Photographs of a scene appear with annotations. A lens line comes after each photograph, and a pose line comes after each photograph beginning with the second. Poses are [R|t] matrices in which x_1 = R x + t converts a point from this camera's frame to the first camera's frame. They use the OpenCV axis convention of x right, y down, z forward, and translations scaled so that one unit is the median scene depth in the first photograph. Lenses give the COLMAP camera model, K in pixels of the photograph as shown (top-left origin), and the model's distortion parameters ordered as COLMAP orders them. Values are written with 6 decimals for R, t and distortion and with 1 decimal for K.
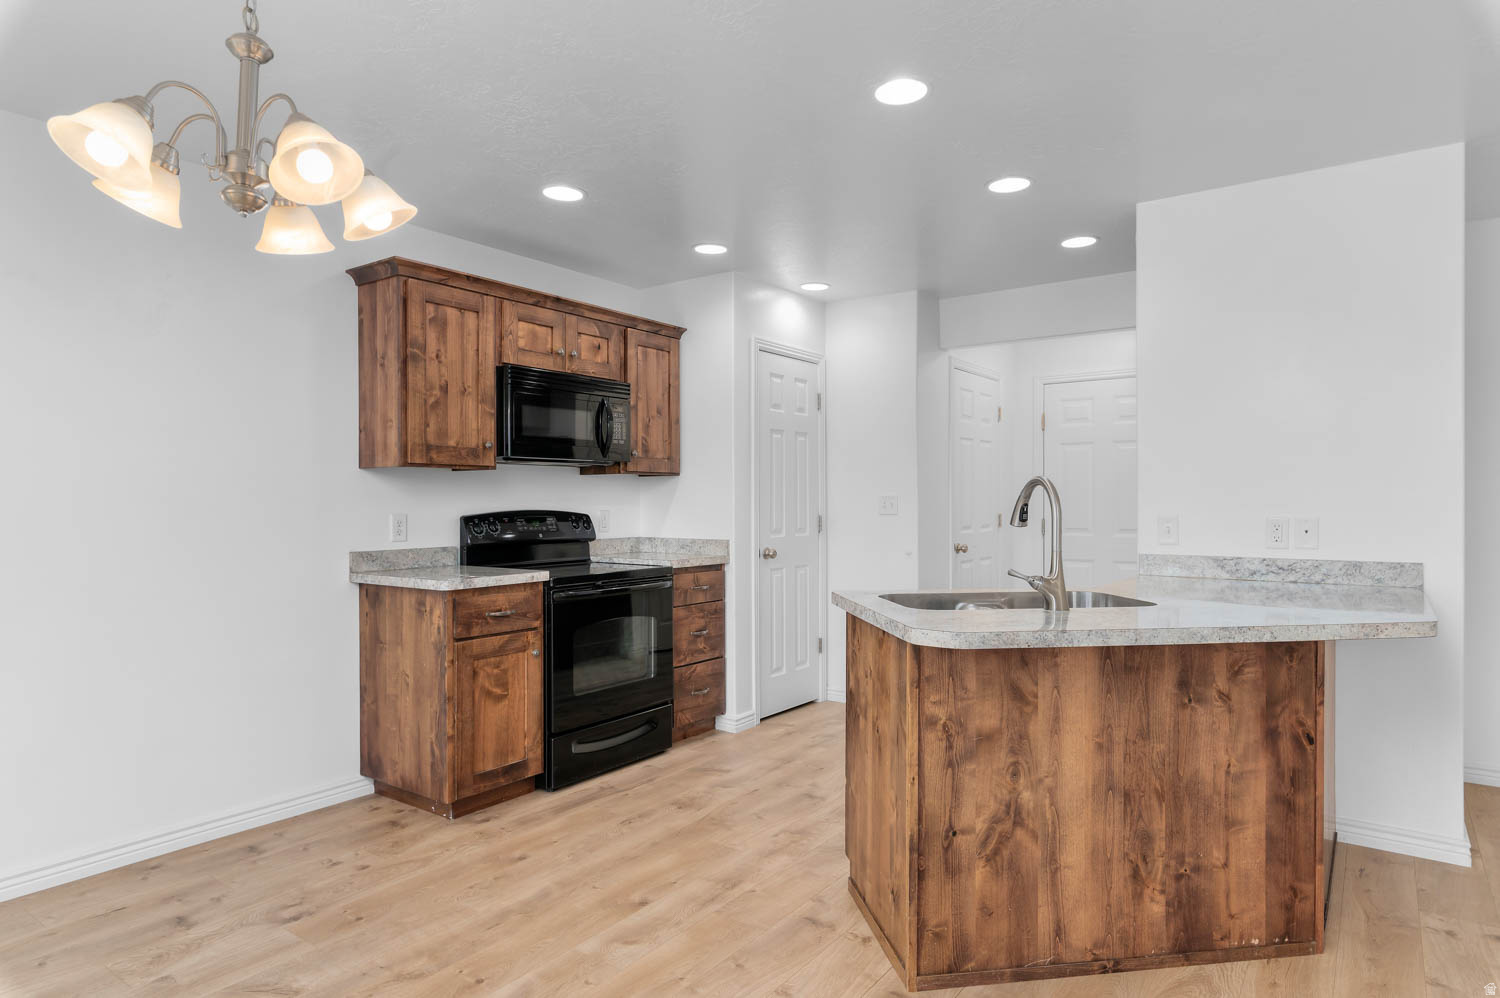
lens RADIAL K [[859.5, 0, 763.3], [0, 859.5, 503.5], [0, 0, 1]] dist [0.001237, -0.001589]
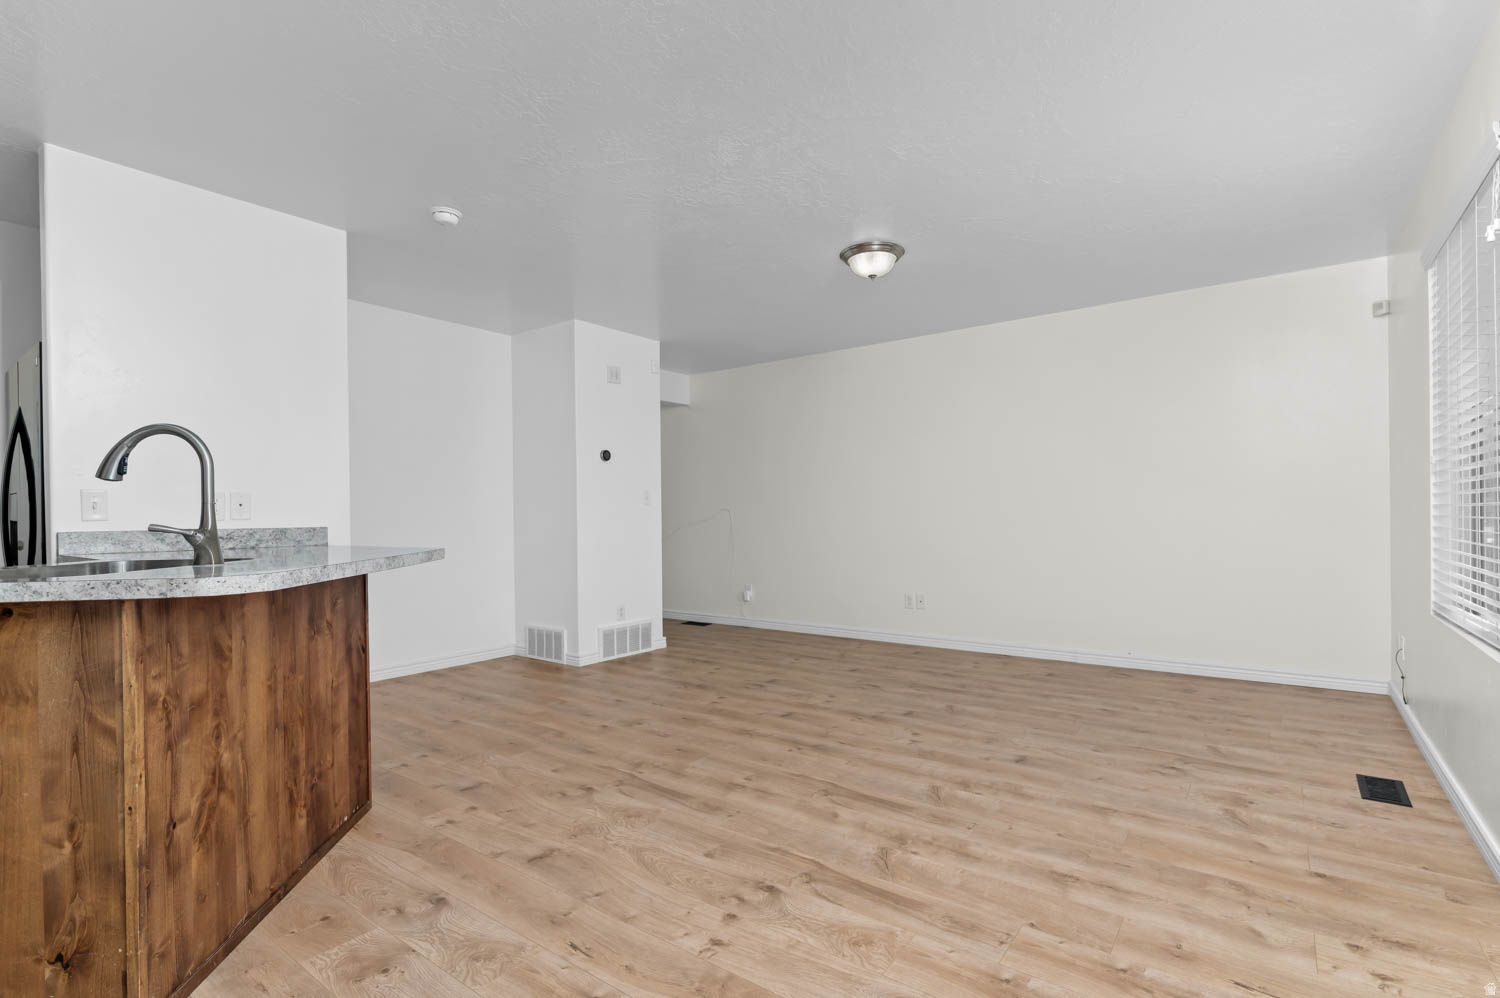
lens RADIAL K [[704.9, 0, 757.6], [0, 704.9, 520.0], [0, 0, 1]] dist [0.002517, -0.001331]
pose [[0.015502, -0.005705, 0.999864, -0.294896], [0.014834, 0.999875, 0.005475, 0.053248], [-0.999770, 0.014747, 0.015584, 0.254054]]
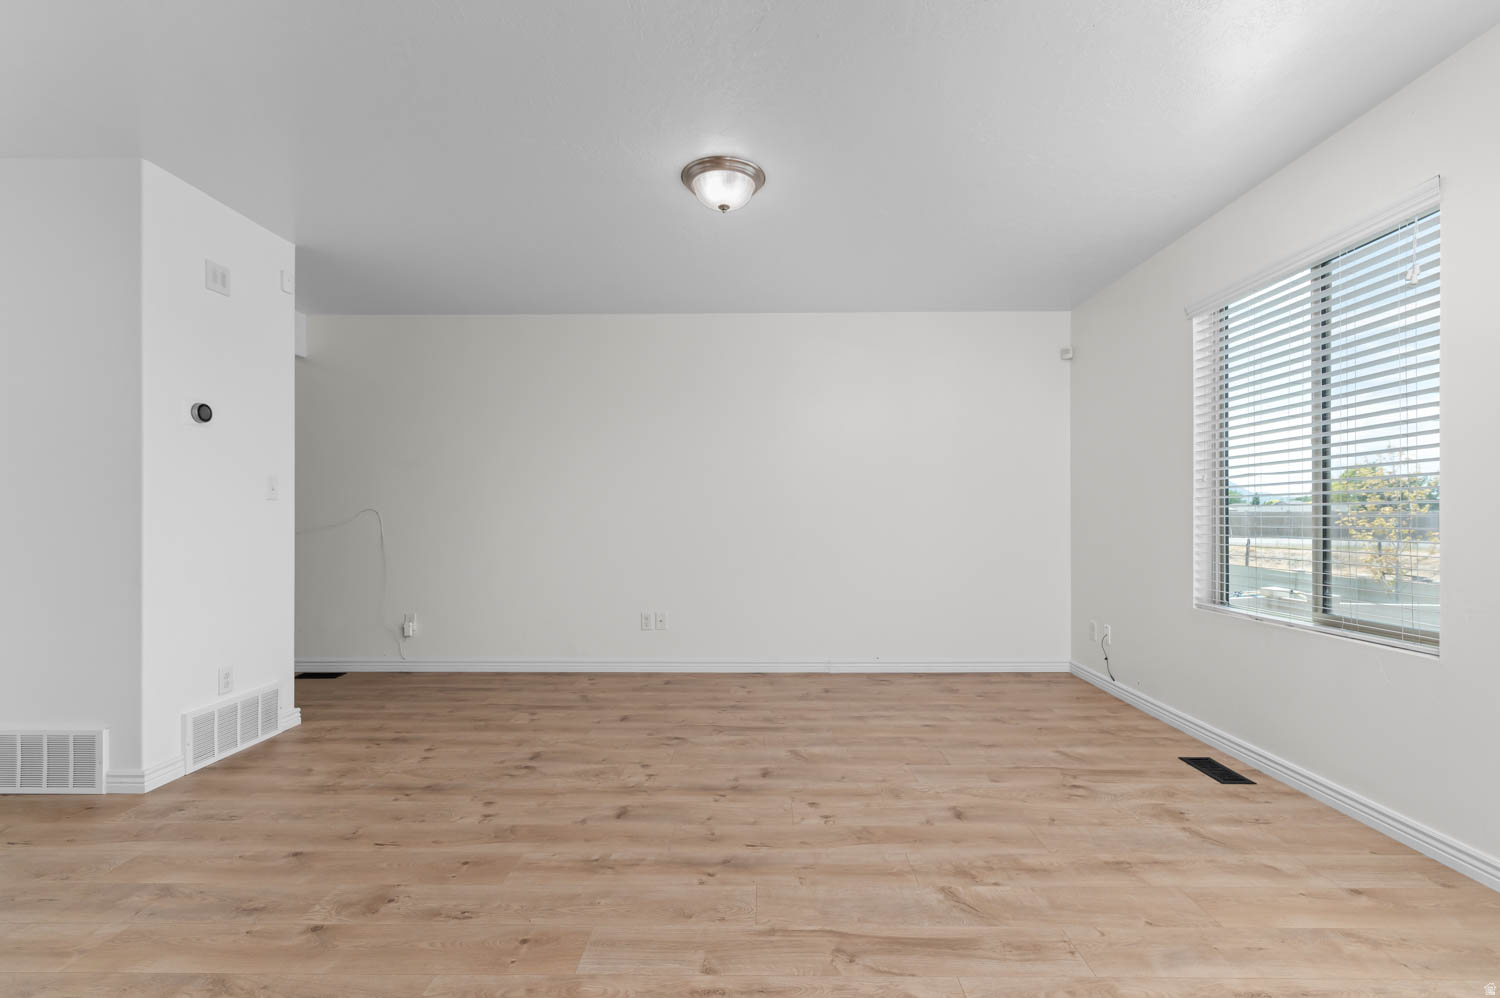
lens RADIAL K [[674.5, 0, 758.1], [0, 674.5, 520.5], [0, 0, 1]] dist [0.002079, 0.000427]
pose [[-0.574637, -0.001282, 0.818407, 0.122925], [0.004362, 0.999980, 0.004629, 0.050784], [-0.818397, 0.006230, -0.574620, 0.513422]]
